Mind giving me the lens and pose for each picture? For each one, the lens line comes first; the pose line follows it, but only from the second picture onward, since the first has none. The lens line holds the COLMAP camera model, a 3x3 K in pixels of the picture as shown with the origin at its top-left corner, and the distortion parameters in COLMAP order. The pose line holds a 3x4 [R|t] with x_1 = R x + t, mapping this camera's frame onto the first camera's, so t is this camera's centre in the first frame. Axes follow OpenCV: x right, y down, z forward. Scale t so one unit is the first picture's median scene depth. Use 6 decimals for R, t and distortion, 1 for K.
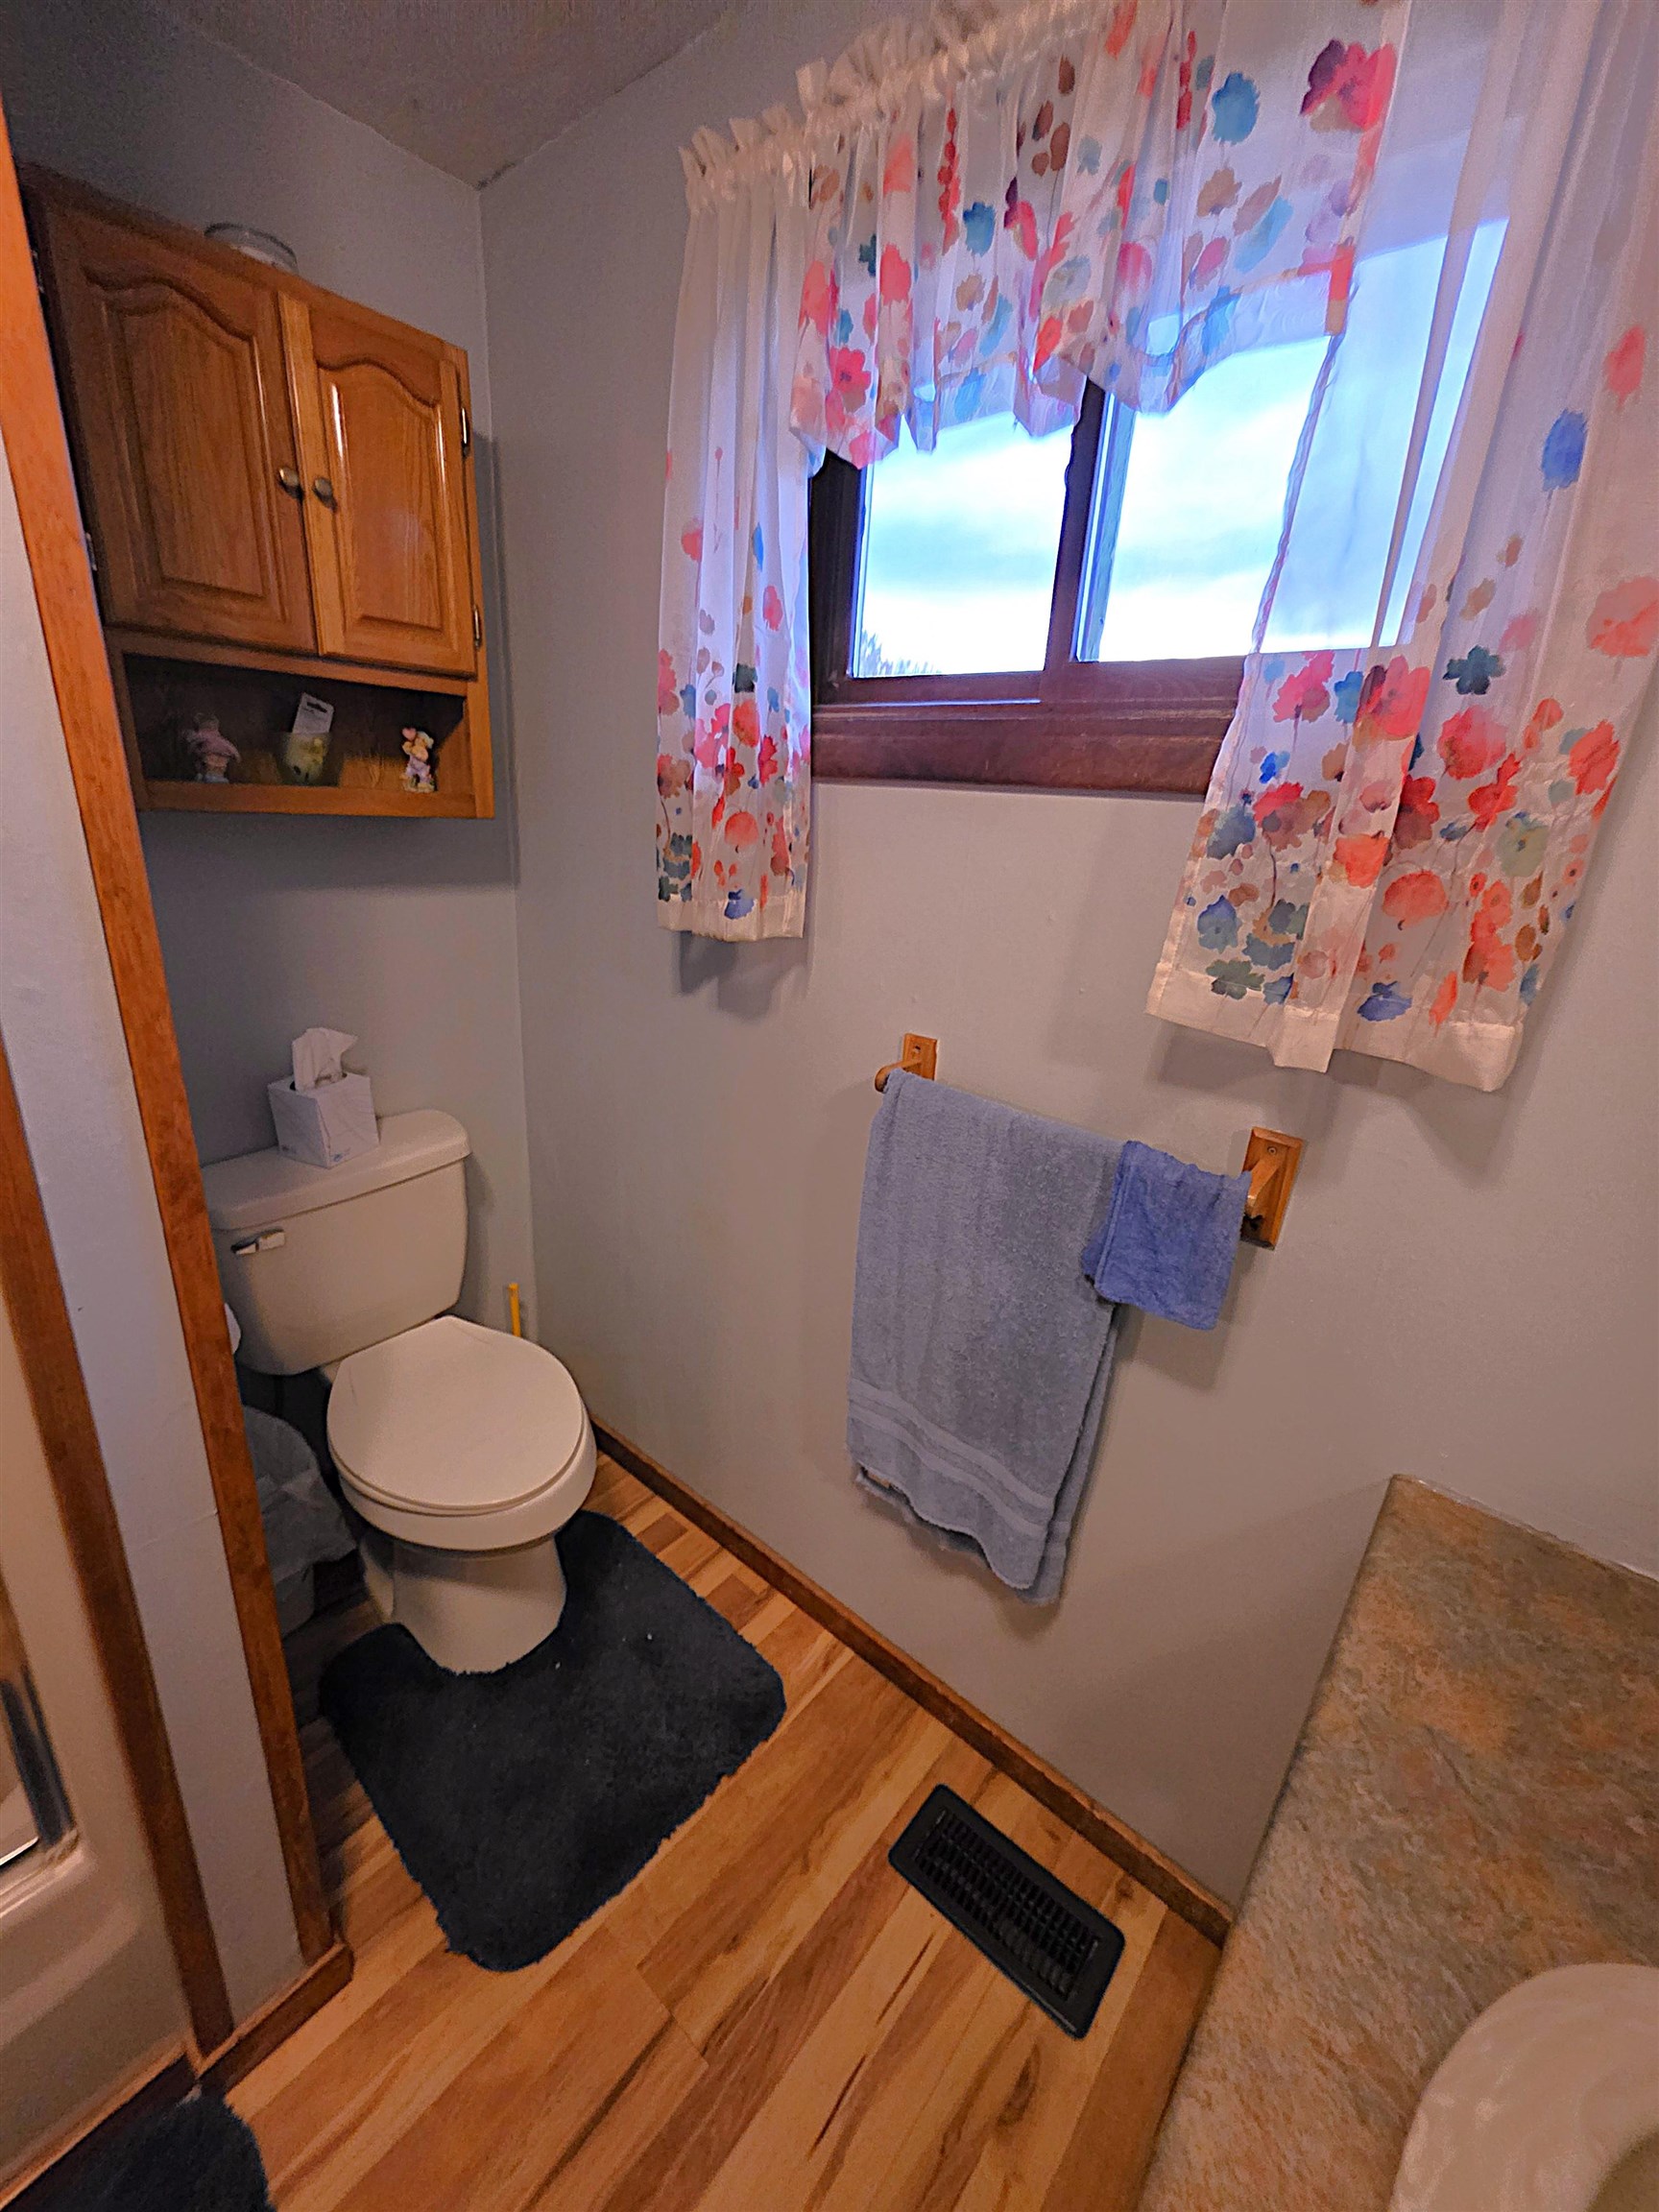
lens RADIAL K [[882.6, 0, 841.7], [0, 882.6, 1096.1], [0, 0, 1]] dist [0.002575, -0.000772]
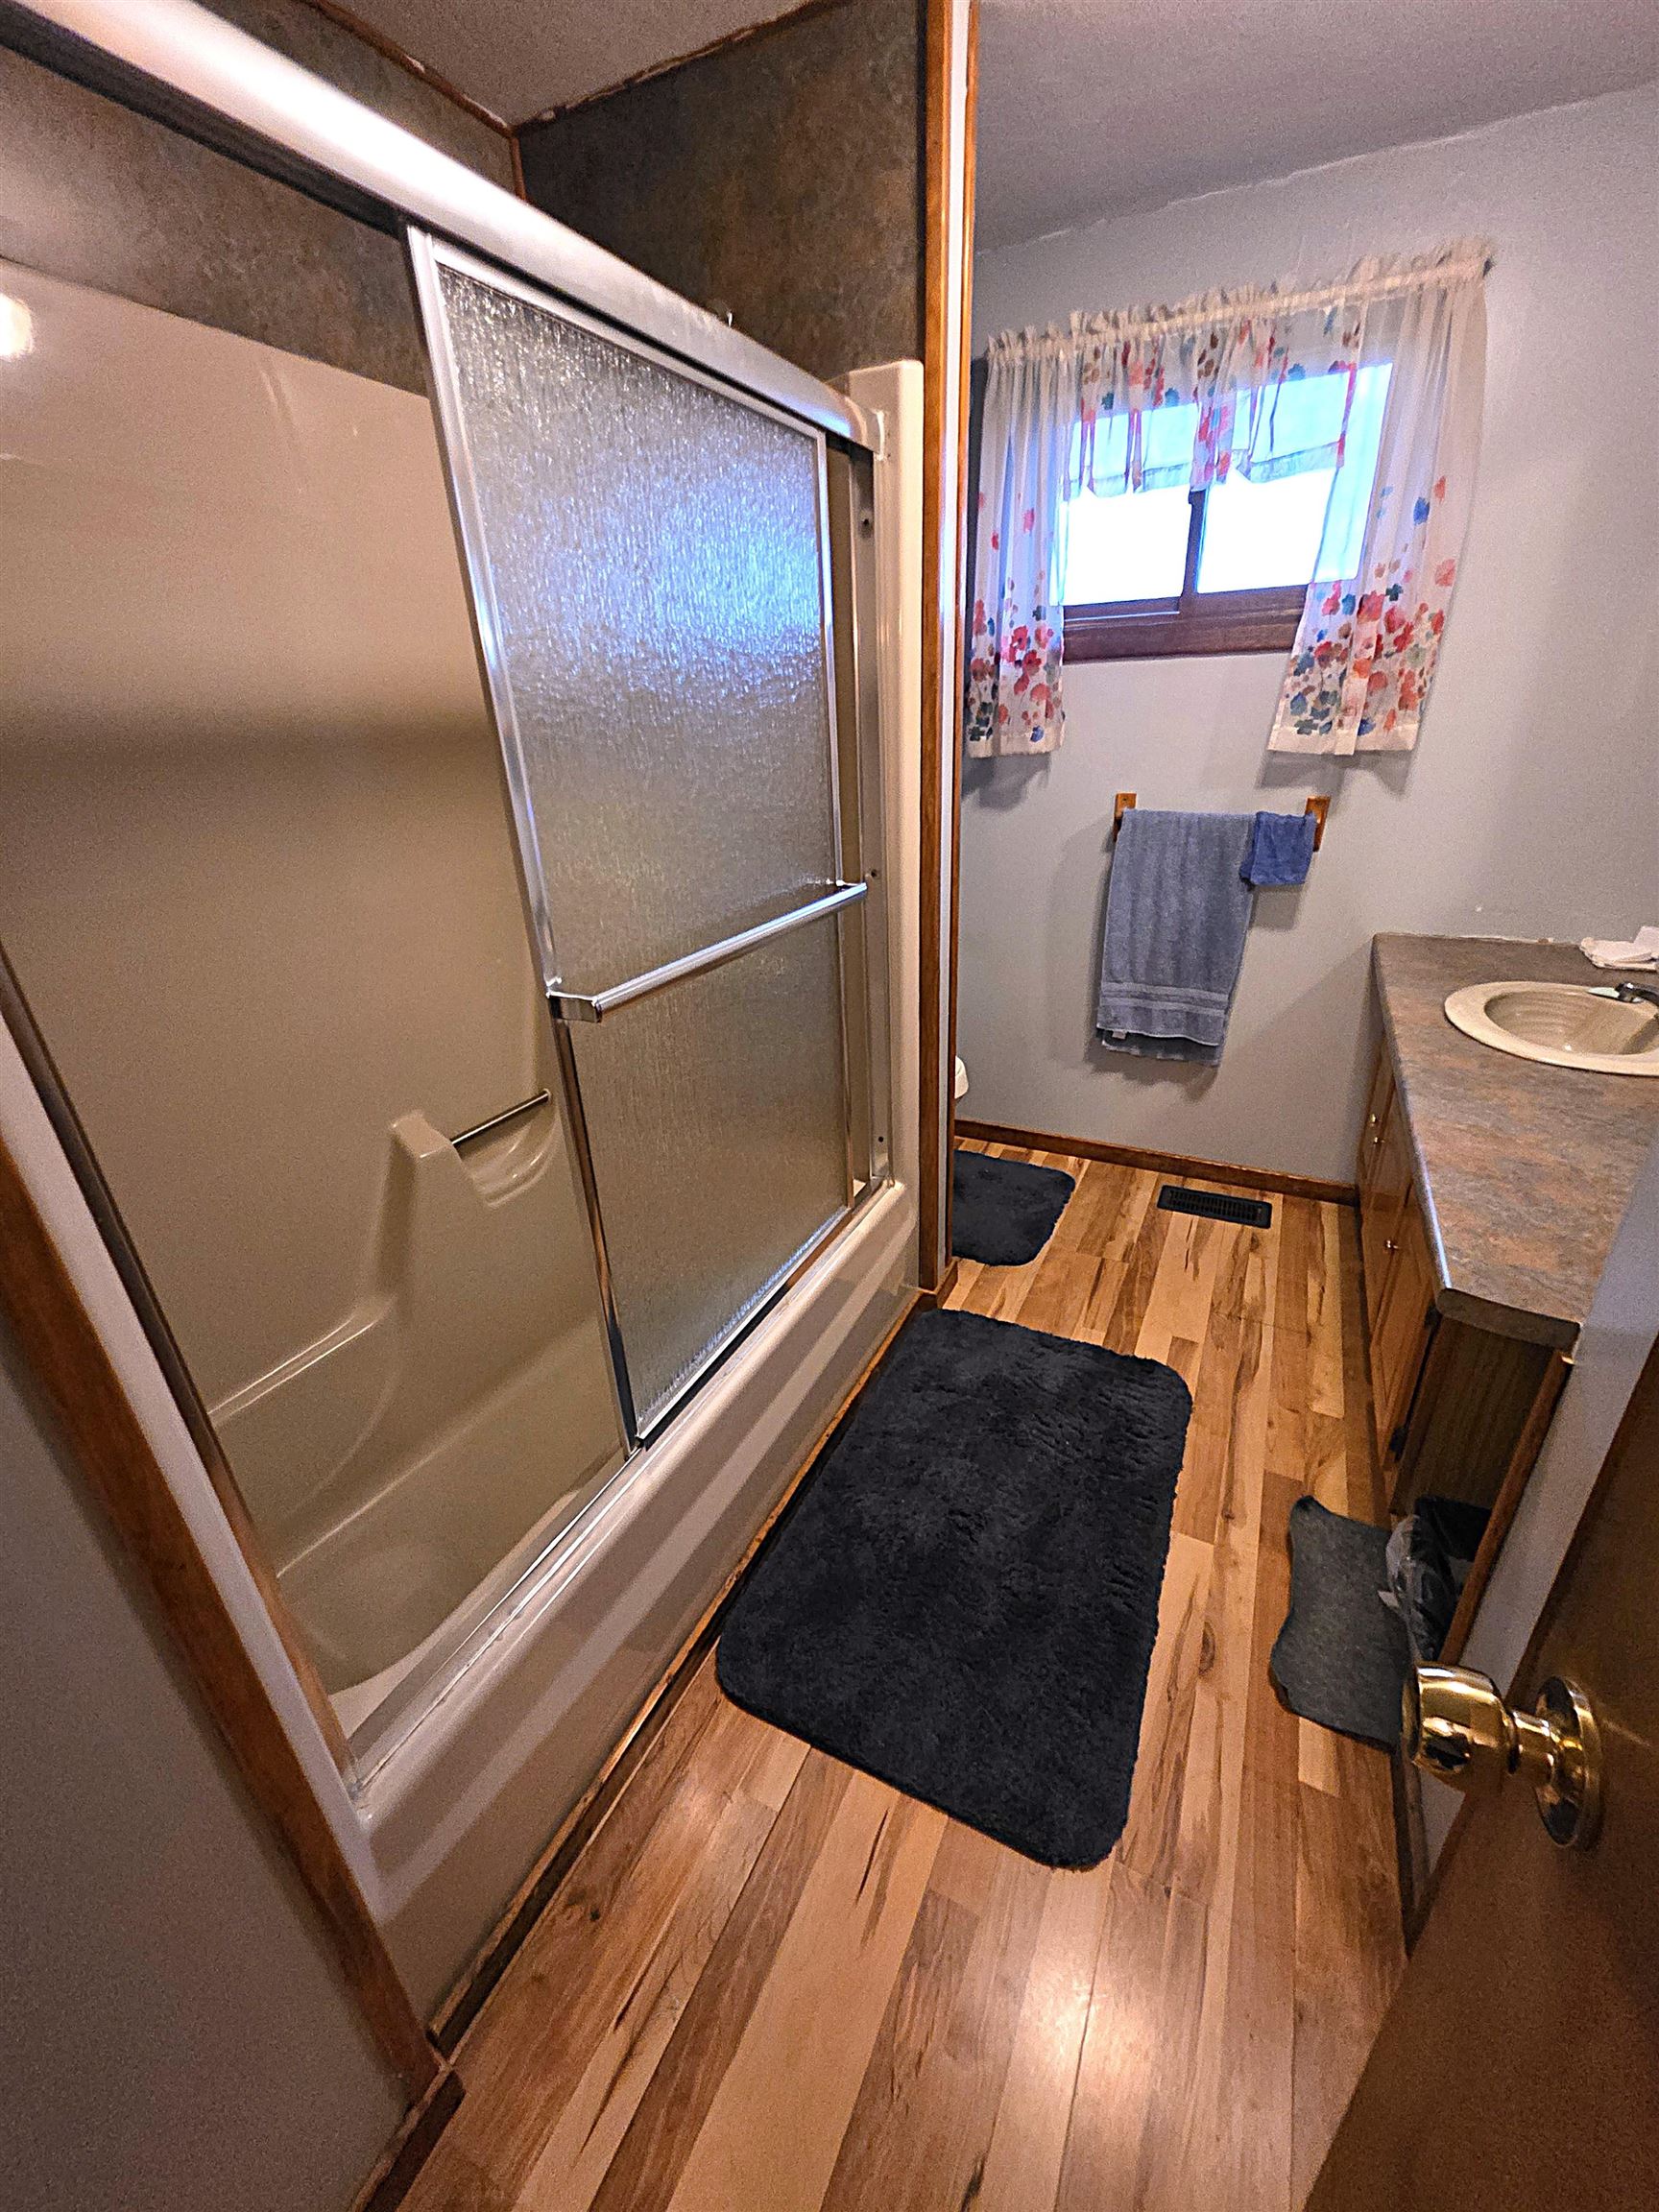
lens RADIAL K [[882.6, 0, 845.4], [0, 882.6, 1099.5], [0, 0, 1]] dist [0.002575, -0.000772]
pose [[0.965986, -0.183081, 0.182625, -1.213251], [0.164312, 0.979890, 0.113214, 0.333521], [-0.199680, -0.079356, 0.976643, -1.035188]]
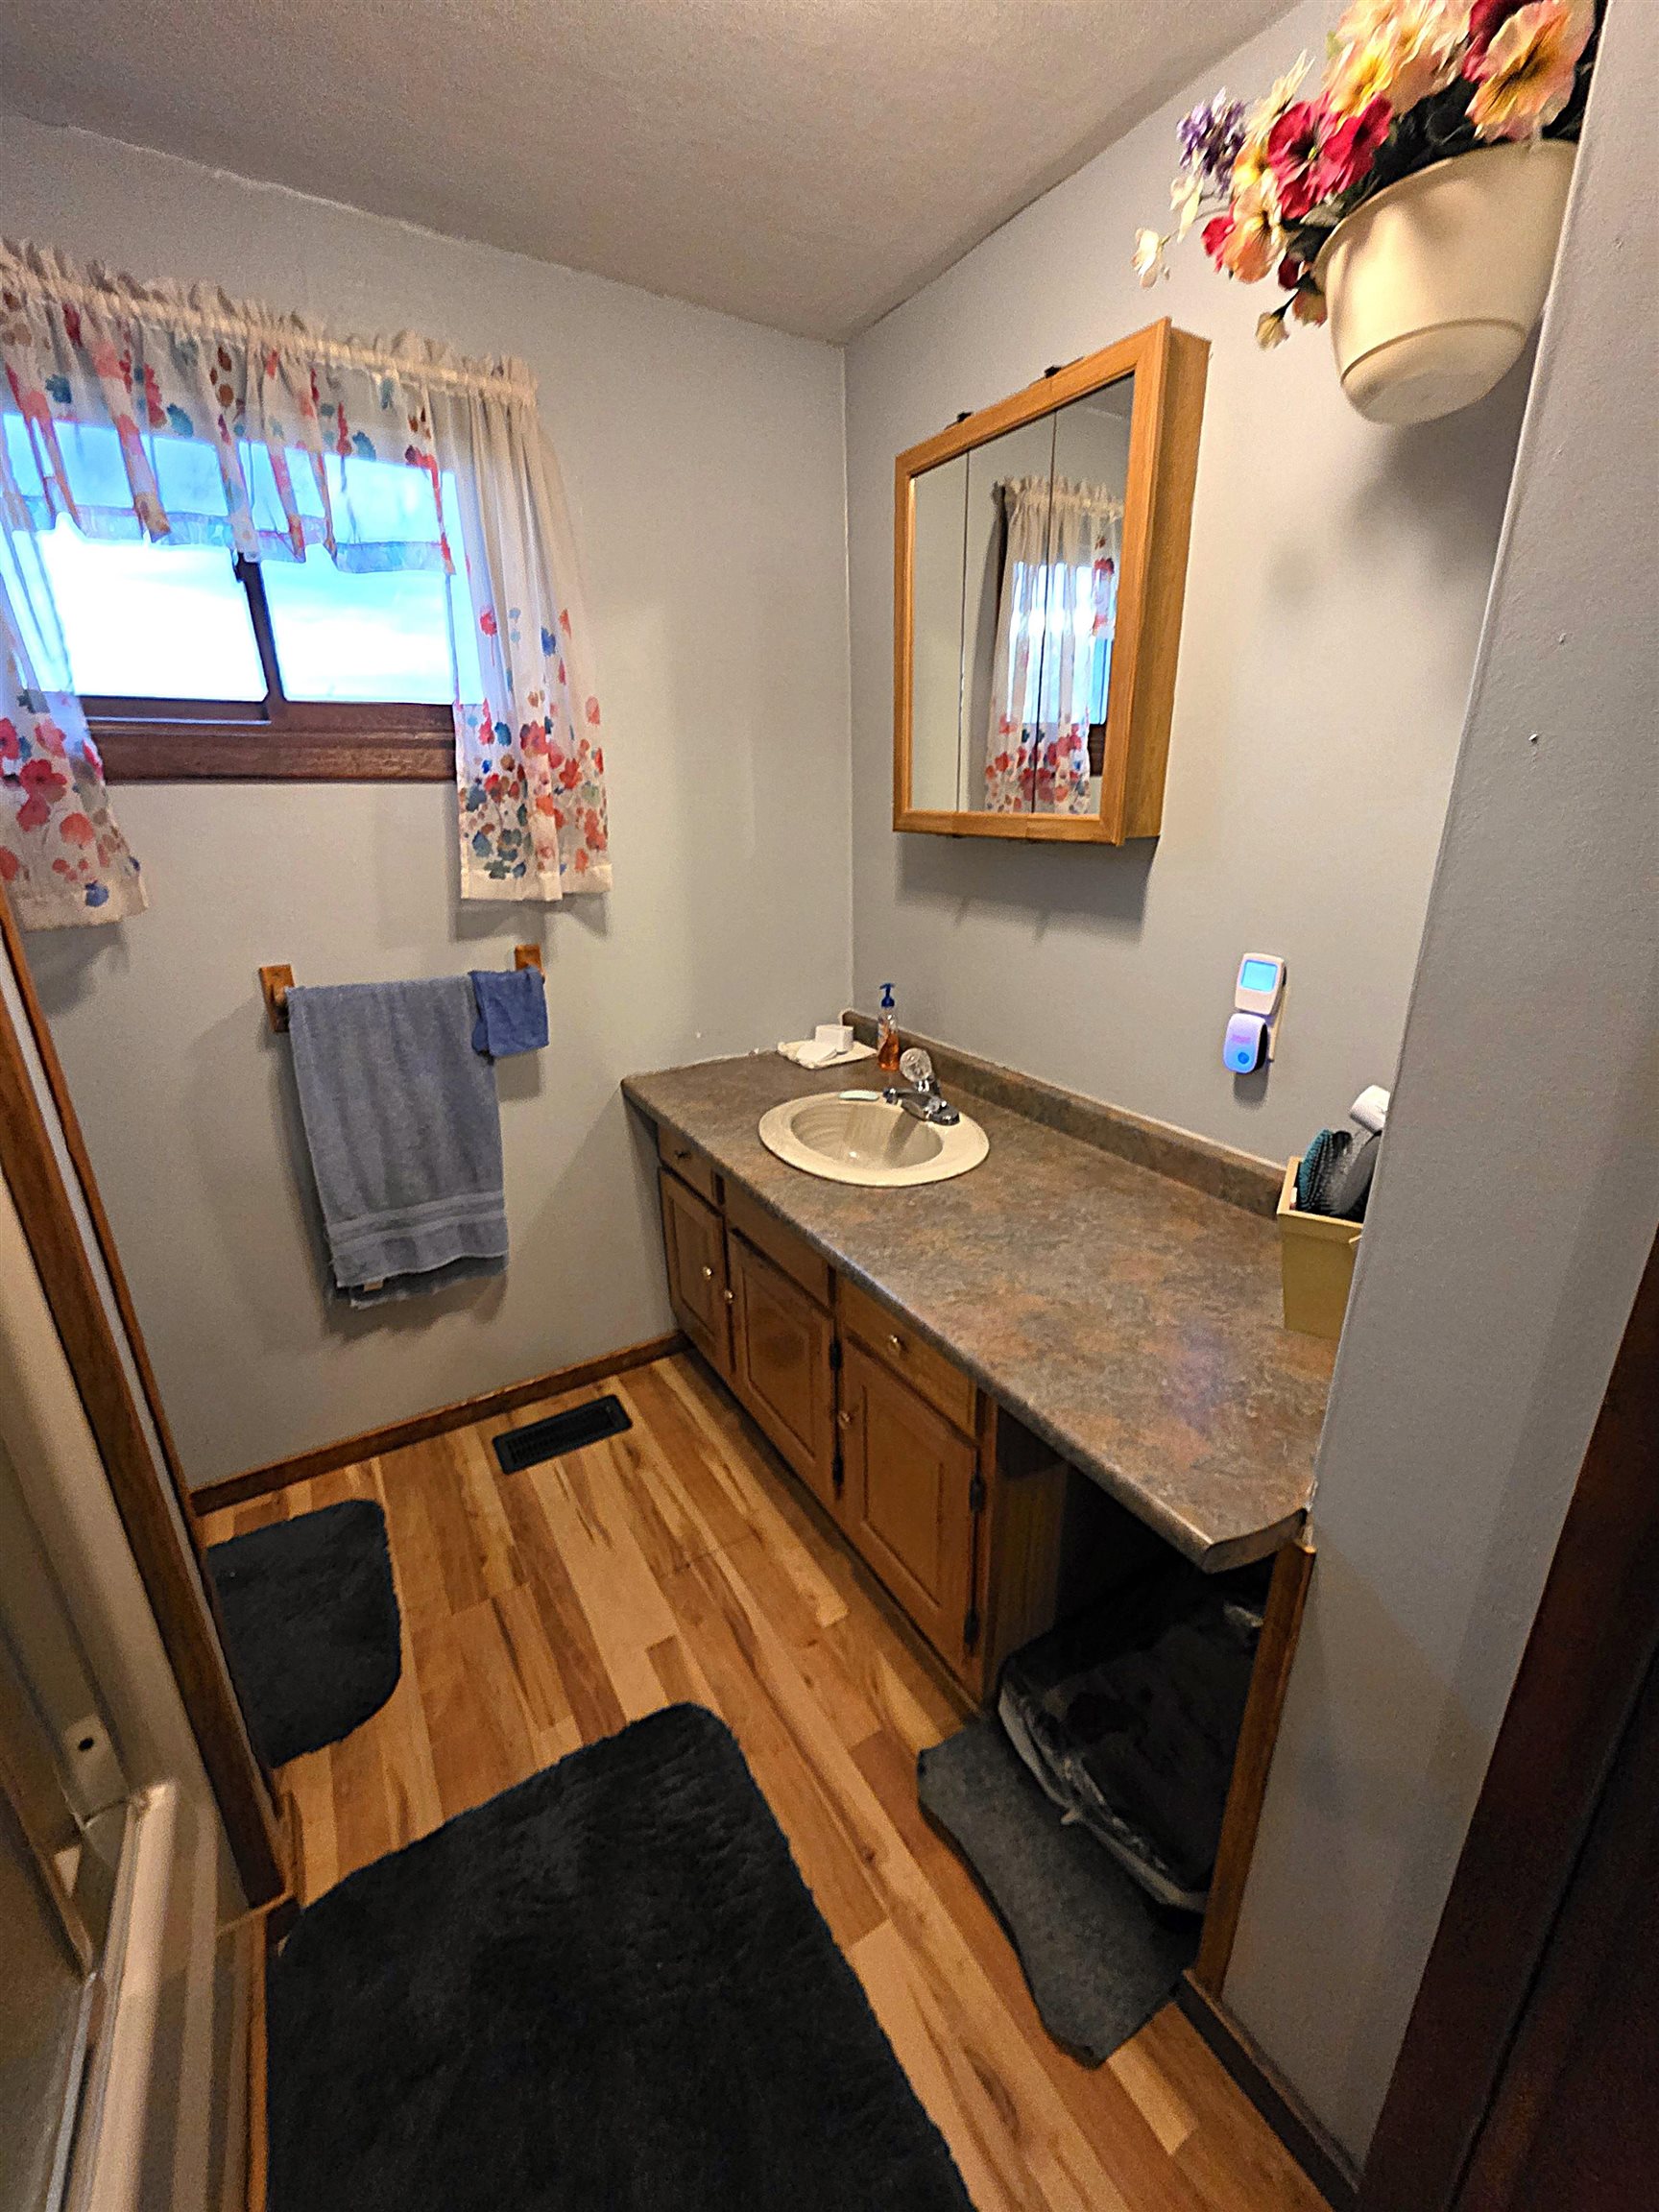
lens RADIAL K [[882.6, 0, 816.3], [0, 882.6, 1099.0], [0, 0, 1]] dist [0.002575, -0.000772]
pose [[0.322263, -0.366567, 0.872797, -1.104115], [0.333143, 0.906922, 0.257893, 0.055999], [-0.886094, 0.207658, 0.414386, -0.330725]]
